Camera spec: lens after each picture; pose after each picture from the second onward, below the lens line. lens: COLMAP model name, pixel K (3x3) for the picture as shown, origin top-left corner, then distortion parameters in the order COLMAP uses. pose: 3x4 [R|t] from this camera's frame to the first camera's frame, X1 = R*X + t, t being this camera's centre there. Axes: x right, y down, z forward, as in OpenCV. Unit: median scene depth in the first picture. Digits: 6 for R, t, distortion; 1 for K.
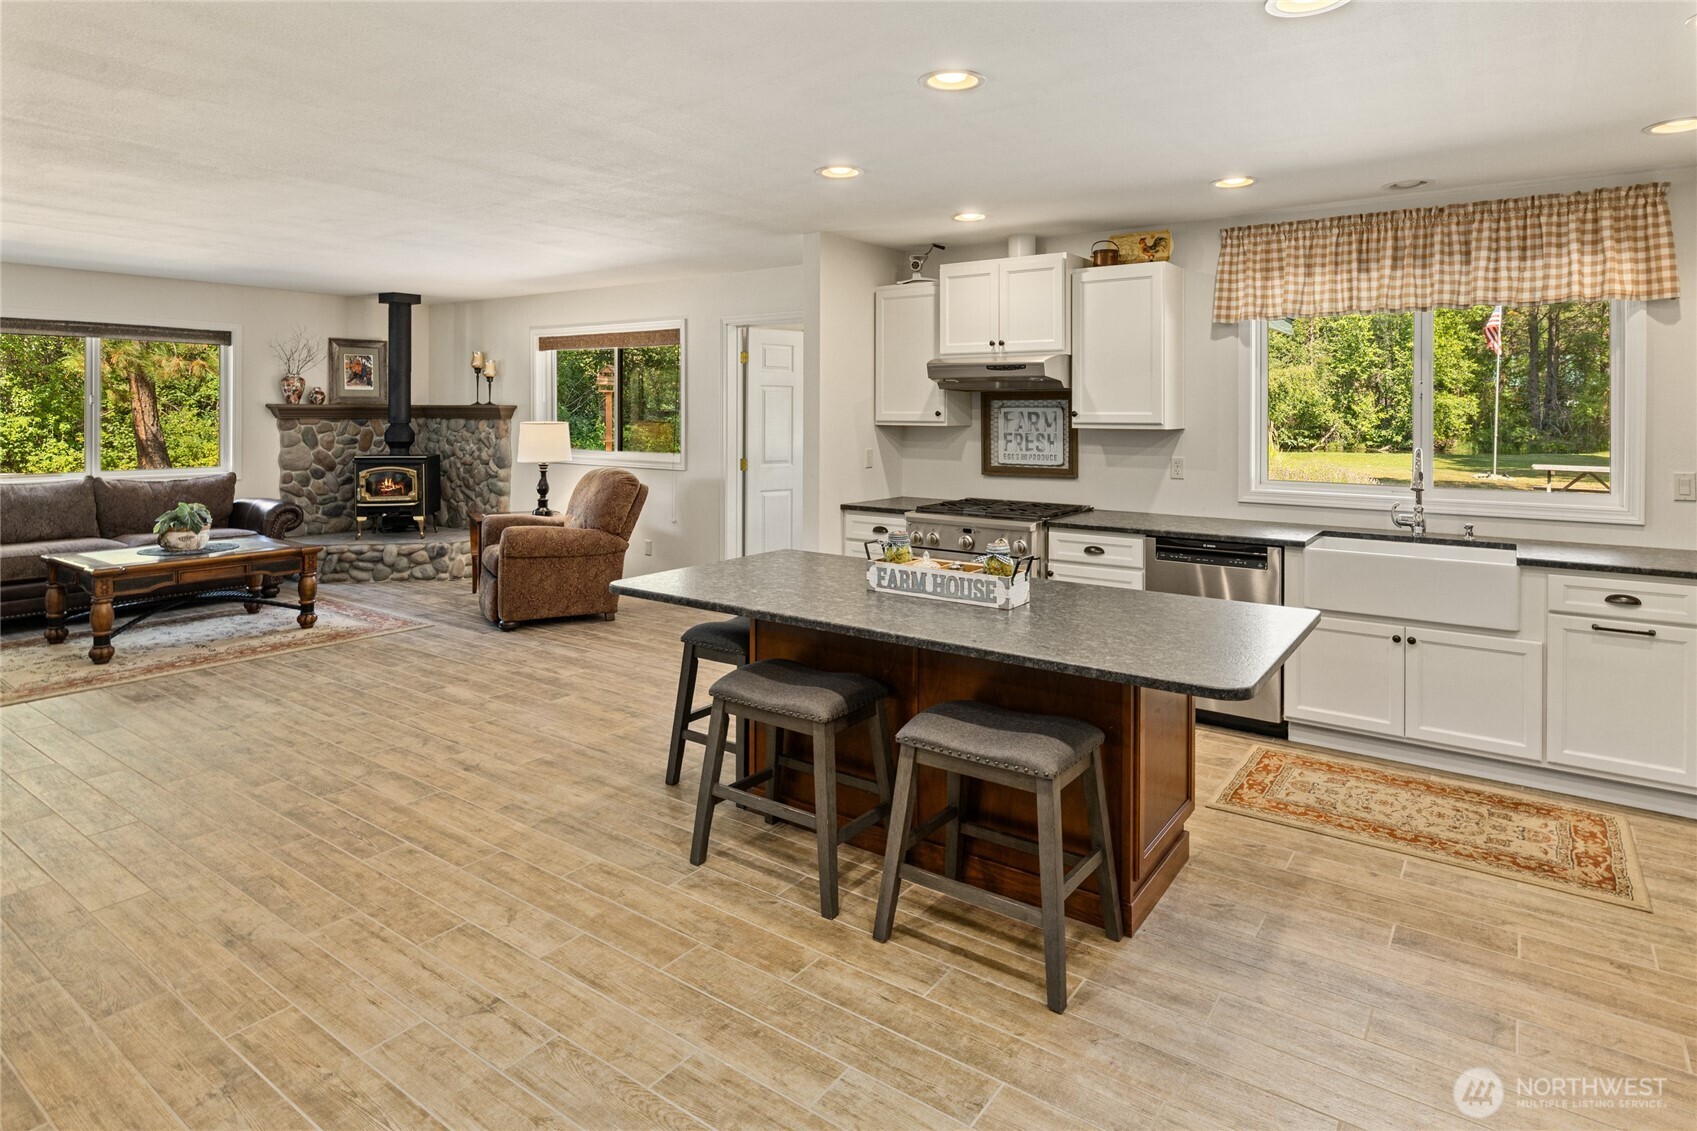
lens RADIAL K [[892.6, 0, 824.0], [0, 892.6, 426.2], [0, 0, 1]] dist [-0.003310, 0.001803]
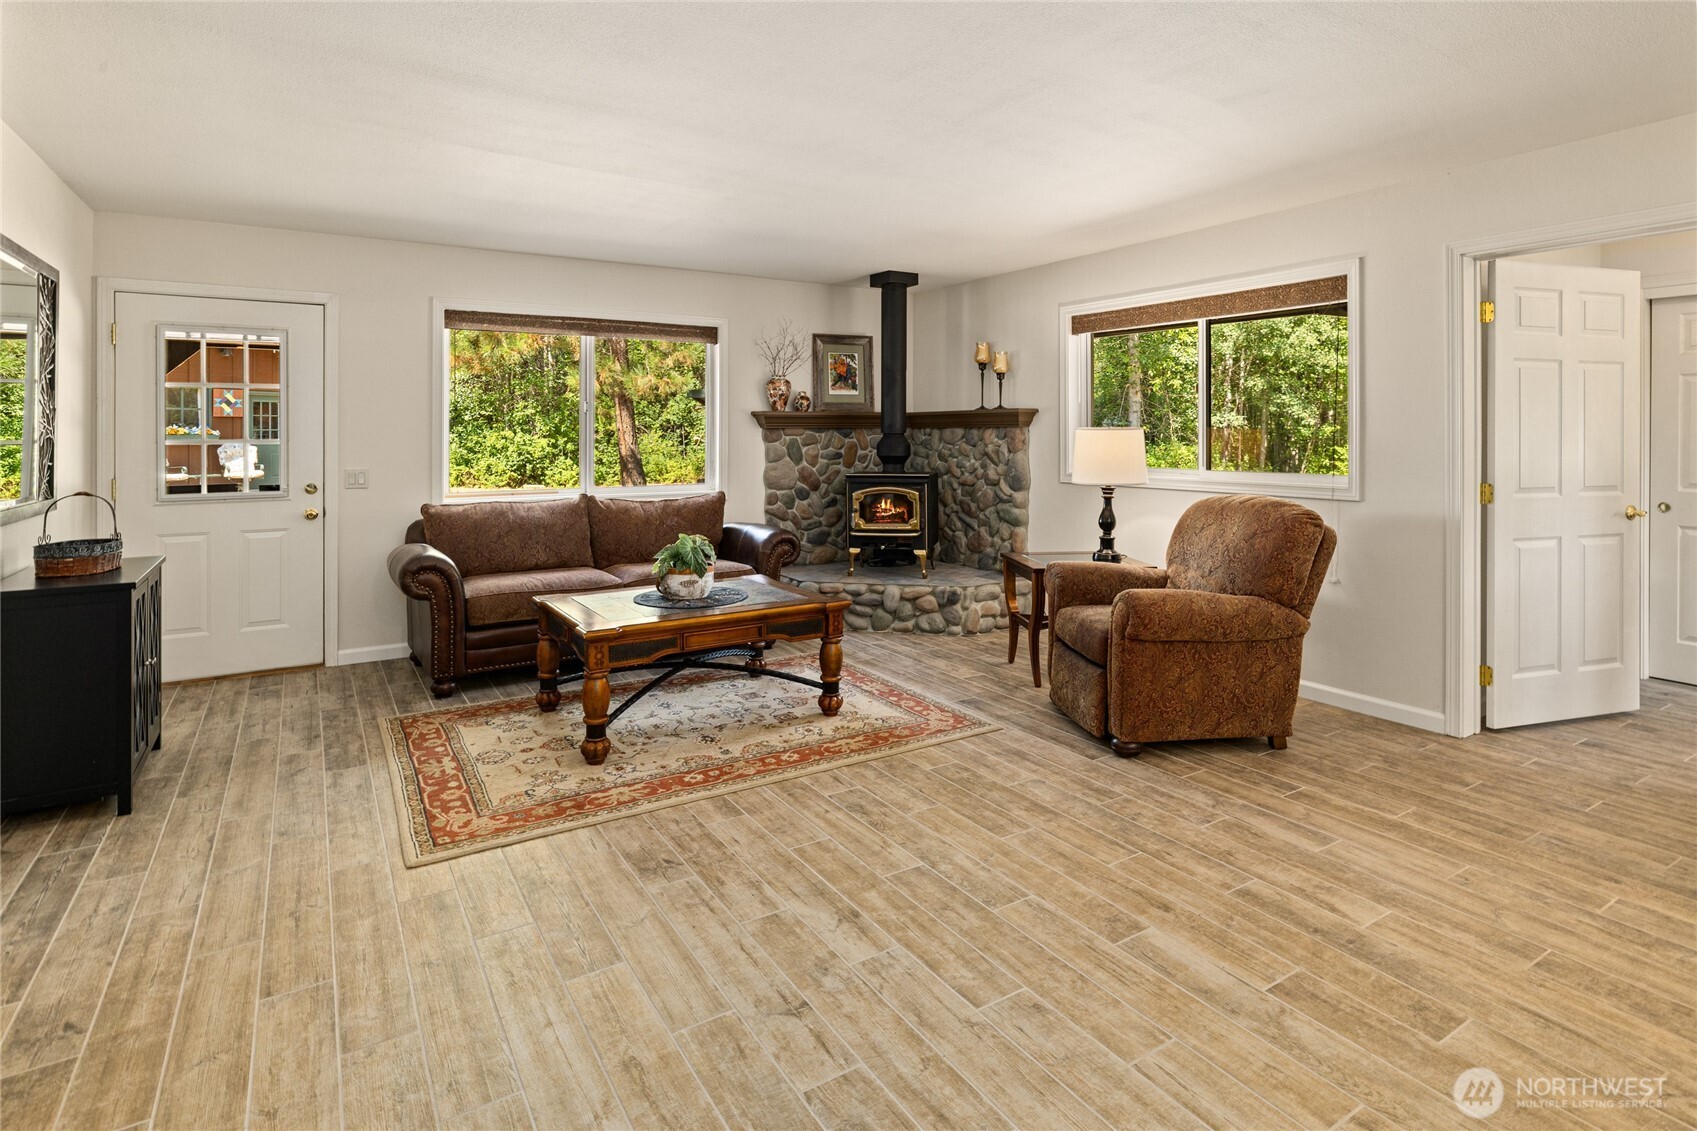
lens RADIAL K [[838.7, 0, 853.7], [0, 838.7, 439.2], [0, 0, 1]] dist [-0.006020, 0.003169]
pose [[0.928265, -0.006486, -0.371863, -0.241198], [0.002995, 0.999946, -0.009964, 0.010106], [0.371908, 0.008136, 0.928234, 0.296770]]
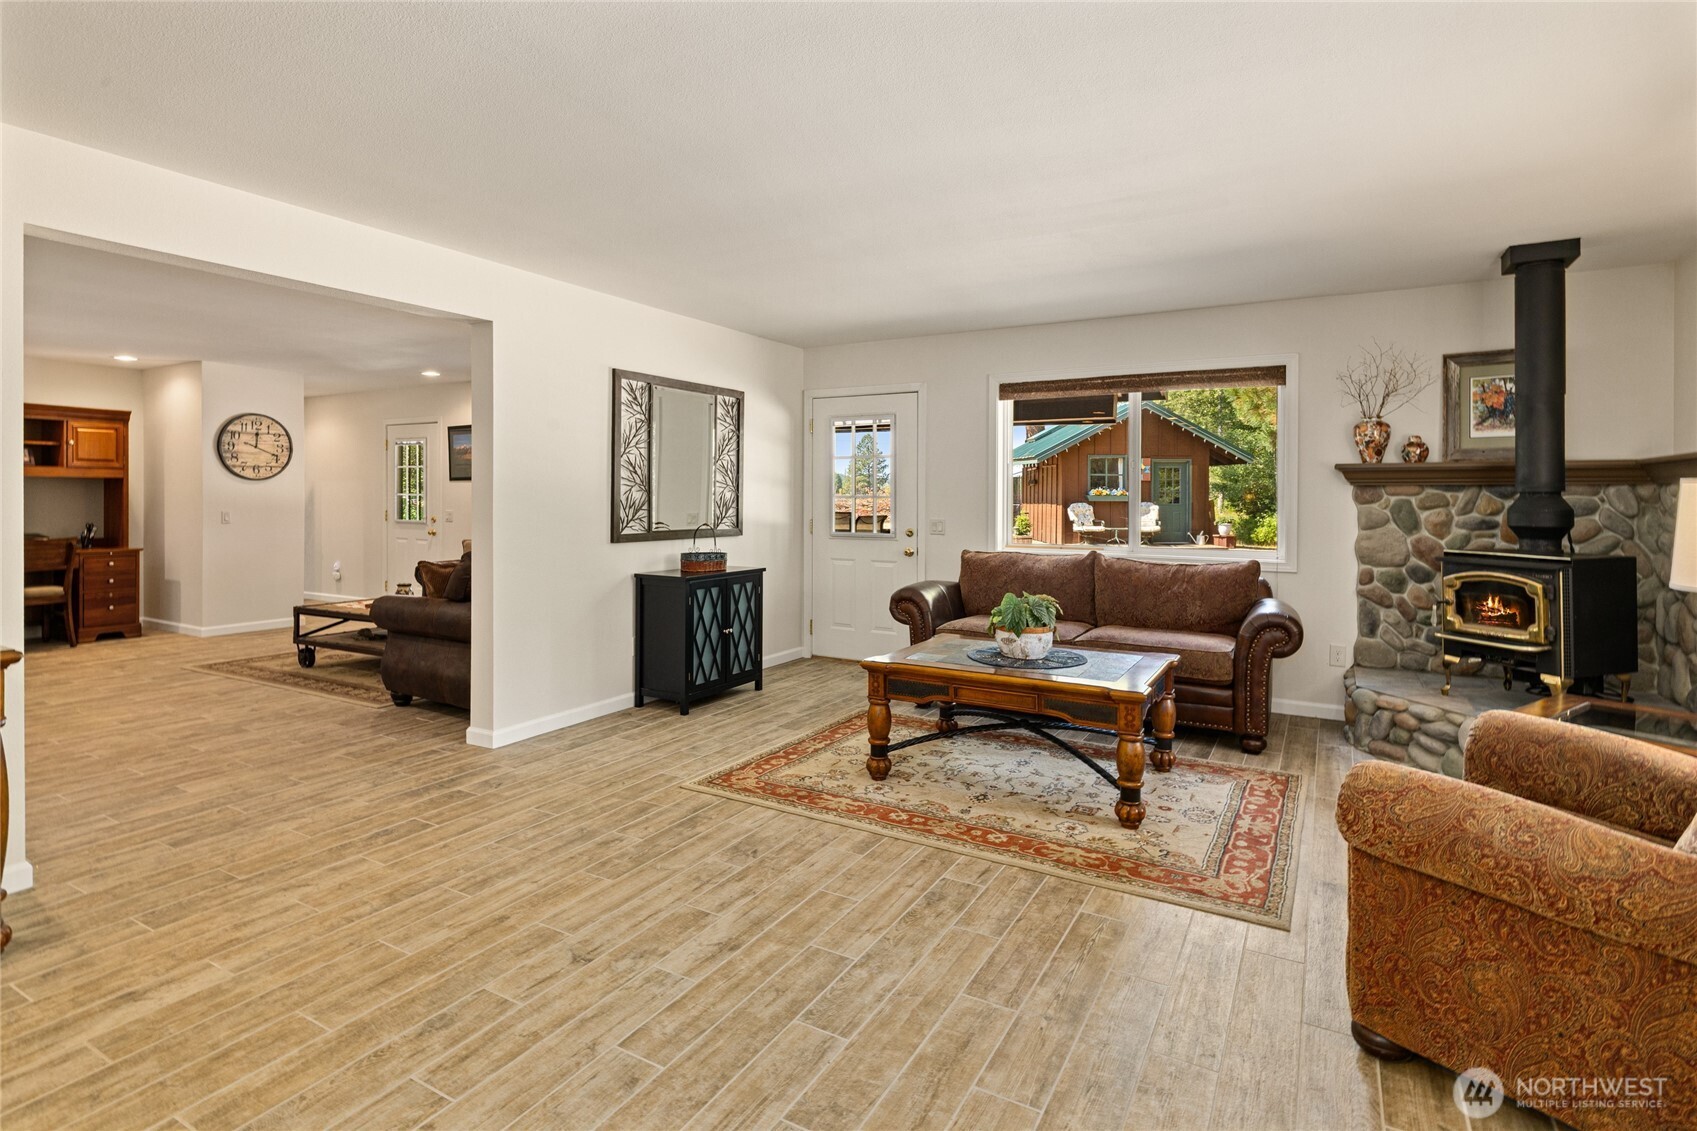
lens RADIAL K [[838.7, 0, 880.9], [0, 838.7, 499.4], [0, 0, 1]] dist [-0.006020, 0.003169]
pose [[0.133527, -0.001769, -0.991044, -0.038121], [-0.018443, 0.999821, -0.004270, 0.010929], [0.990874, 0.018848, 0.133471, 0.585005]]
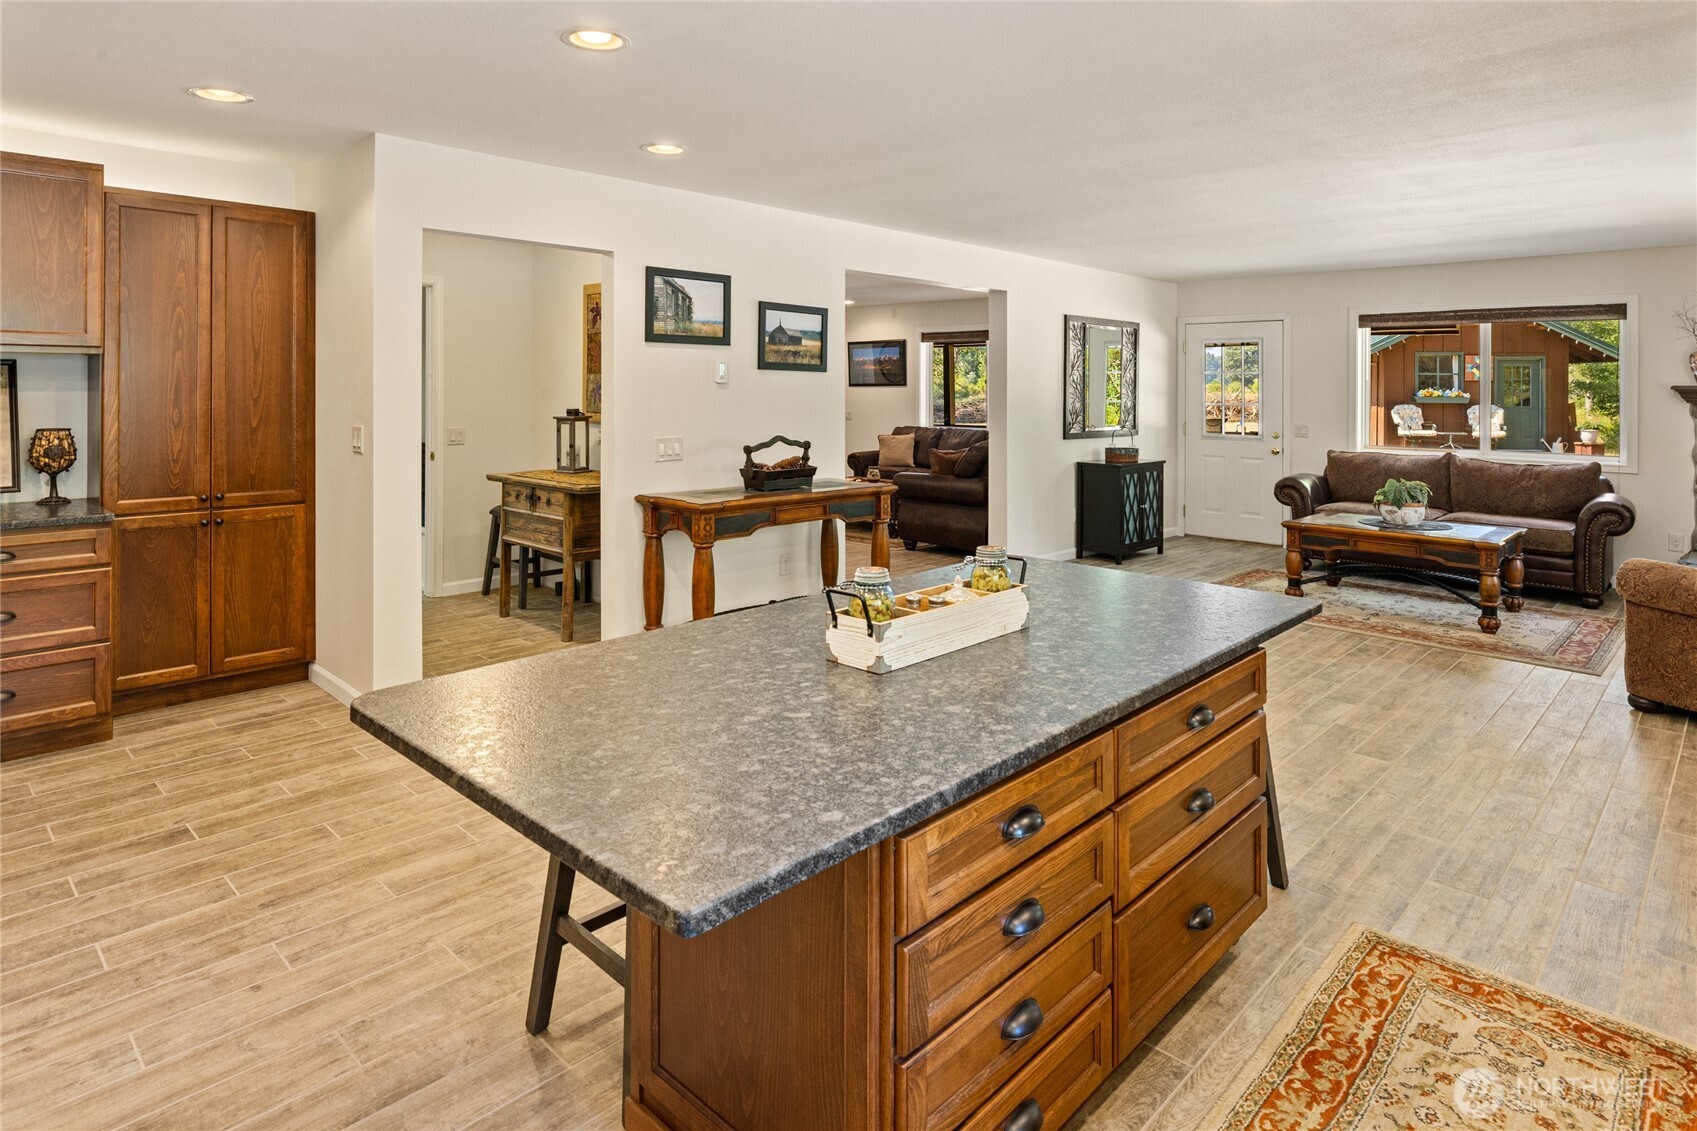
lens RADIAL K [[892.6, 0, 907.6], [0, 892.6, 385.7], [0, 0, 1]] dist [-0.003310, 0.001803]
pose [[-0.133175, -0.012239, -0.991017, 0.304783], [-0.023957, 0.999671, -0.009126, -0.000733], [0.990803, 0.022526, -0.133424, 0.411014]]
